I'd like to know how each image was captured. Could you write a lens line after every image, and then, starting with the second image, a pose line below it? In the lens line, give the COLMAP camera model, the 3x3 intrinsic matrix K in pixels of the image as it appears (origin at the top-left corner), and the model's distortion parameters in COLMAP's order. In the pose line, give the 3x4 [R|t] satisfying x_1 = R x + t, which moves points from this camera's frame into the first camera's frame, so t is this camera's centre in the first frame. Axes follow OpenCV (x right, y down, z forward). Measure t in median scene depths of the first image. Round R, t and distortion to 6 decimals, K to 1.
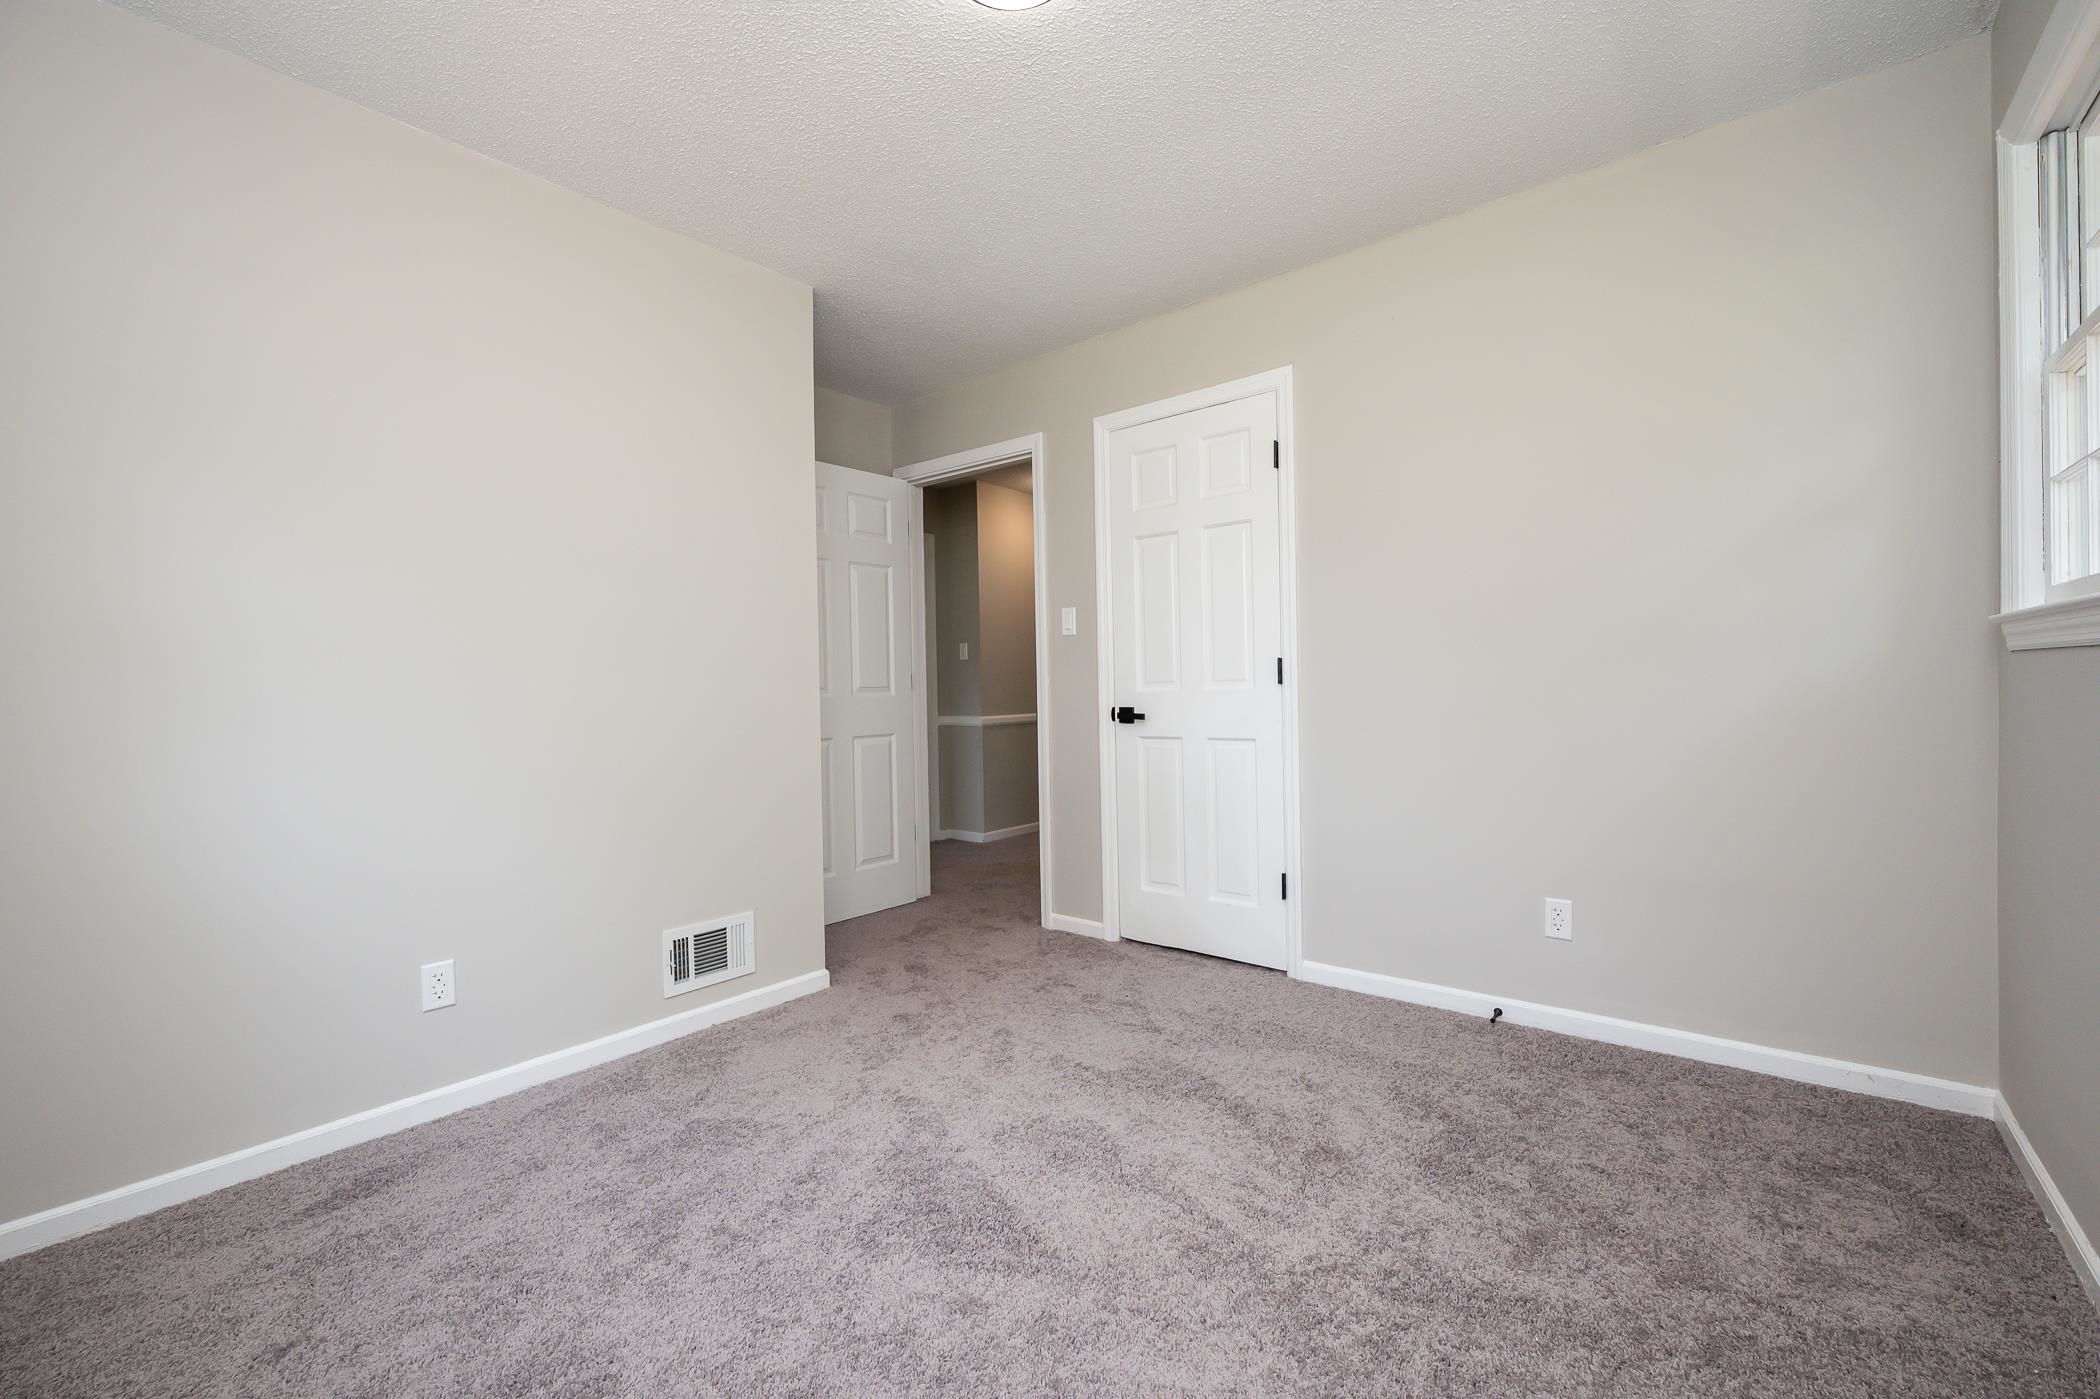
lens RADIAL K [[830.6, 0, 1035.5], [0, 830.6, 692.3], [0, 0, 1]] dist [0.002690, 0.000087]
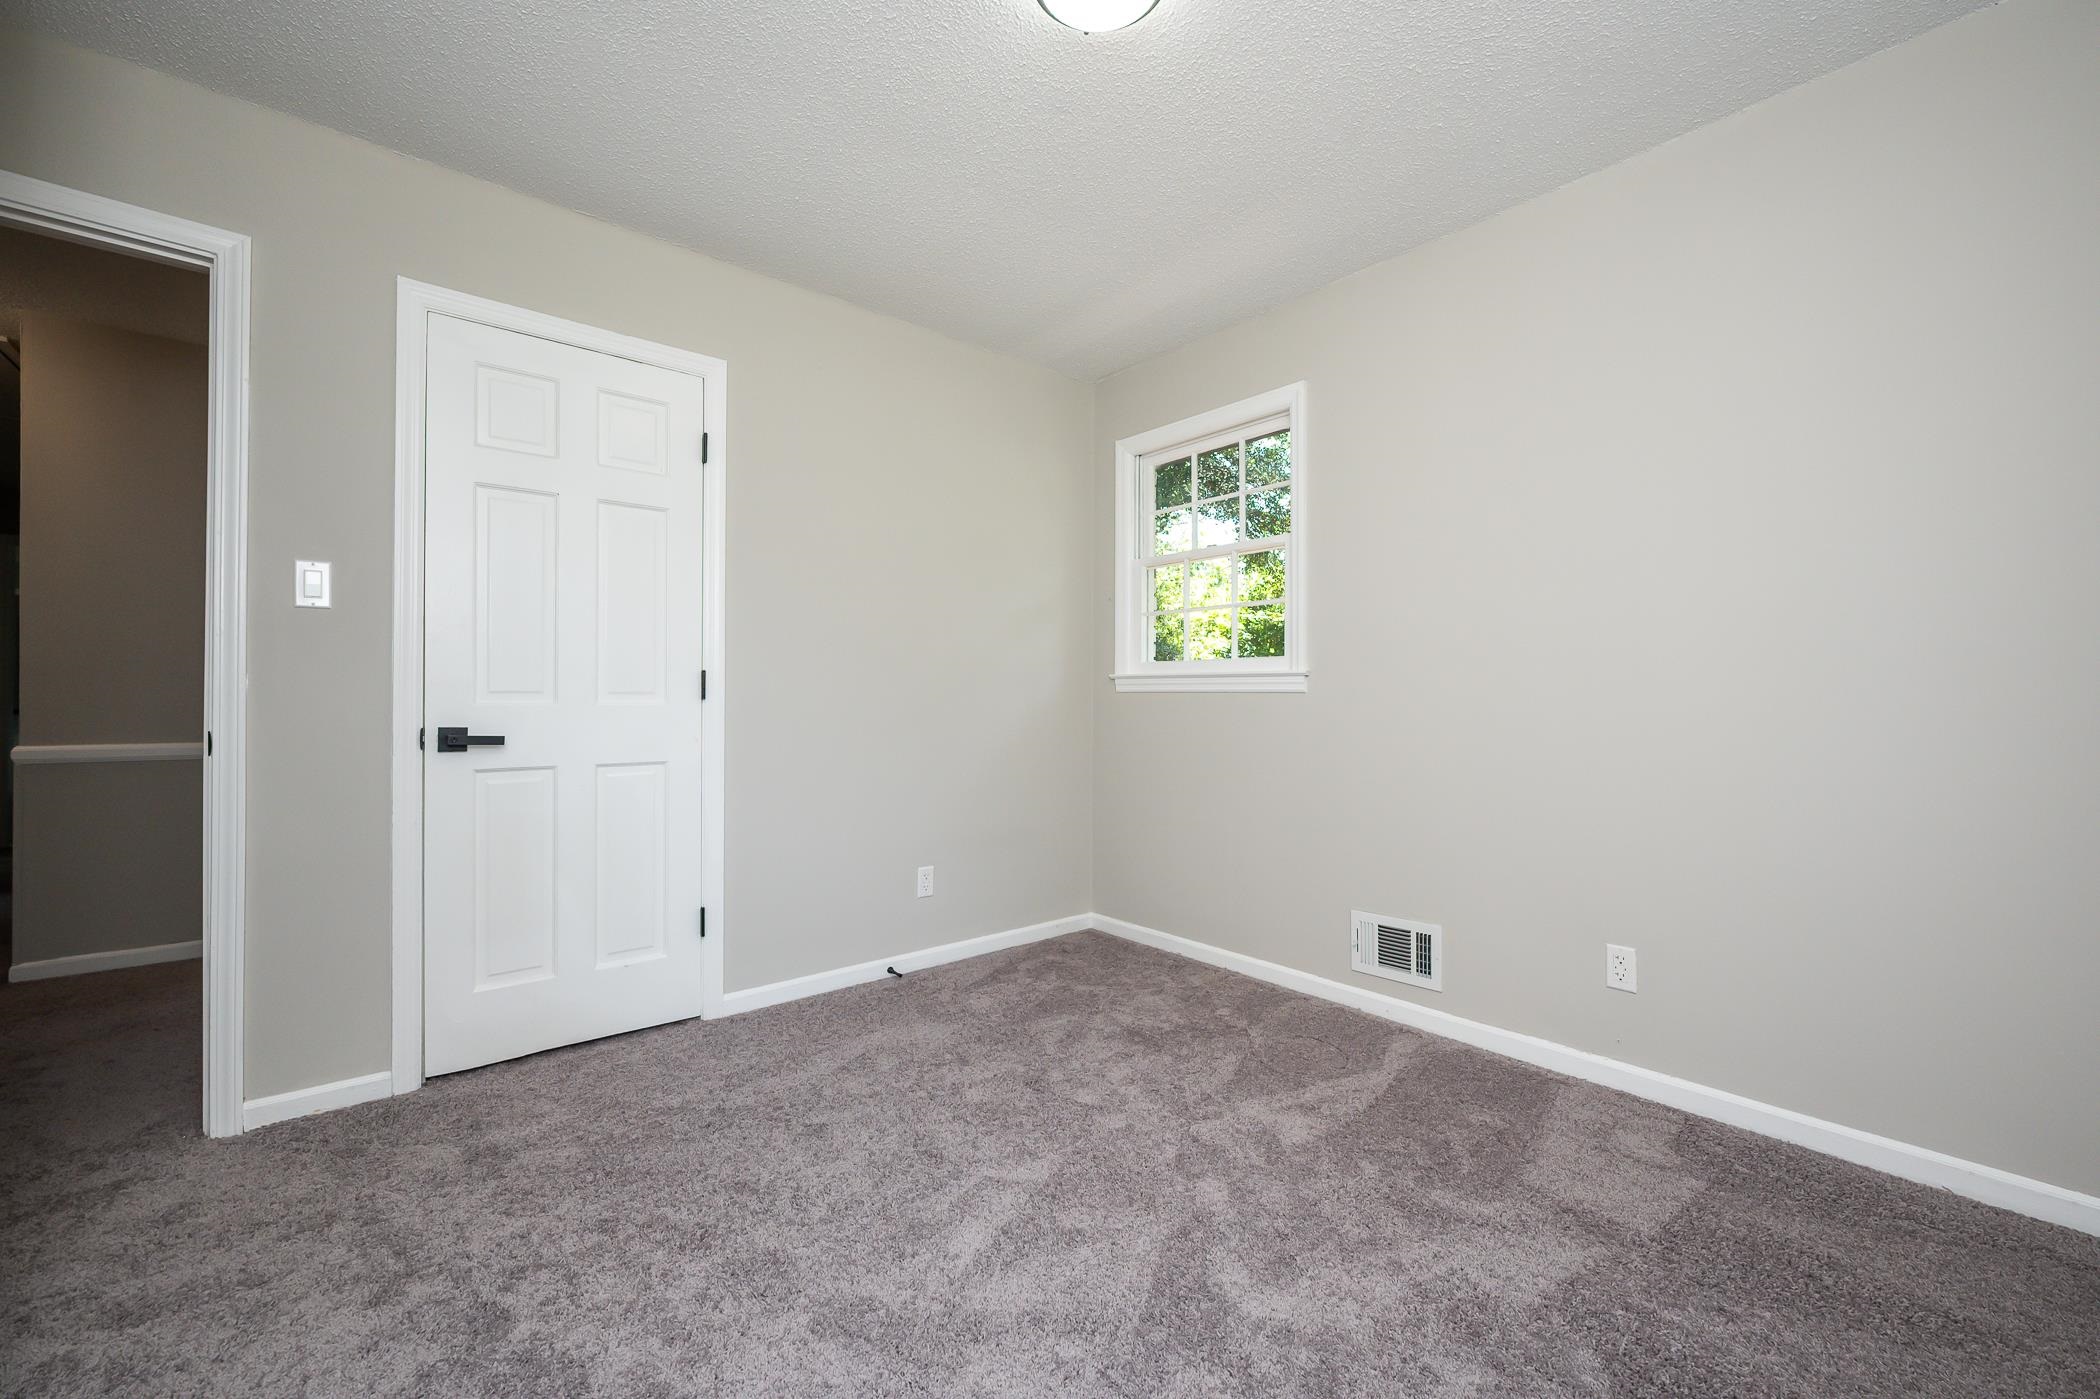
lens RADIAL K [[830.6, 0, 1053.3], [0, 830.6, 692.0], [0, 0, 1]] dist [0.002690, 0.000087]
pose [[0.195492, 0.033185, 0.980144, -0.507932], [-0.004543, 0.999447, -0.032933, 0.010124], [-0.980695, 0.001985, 0.195534, 0.431331]]
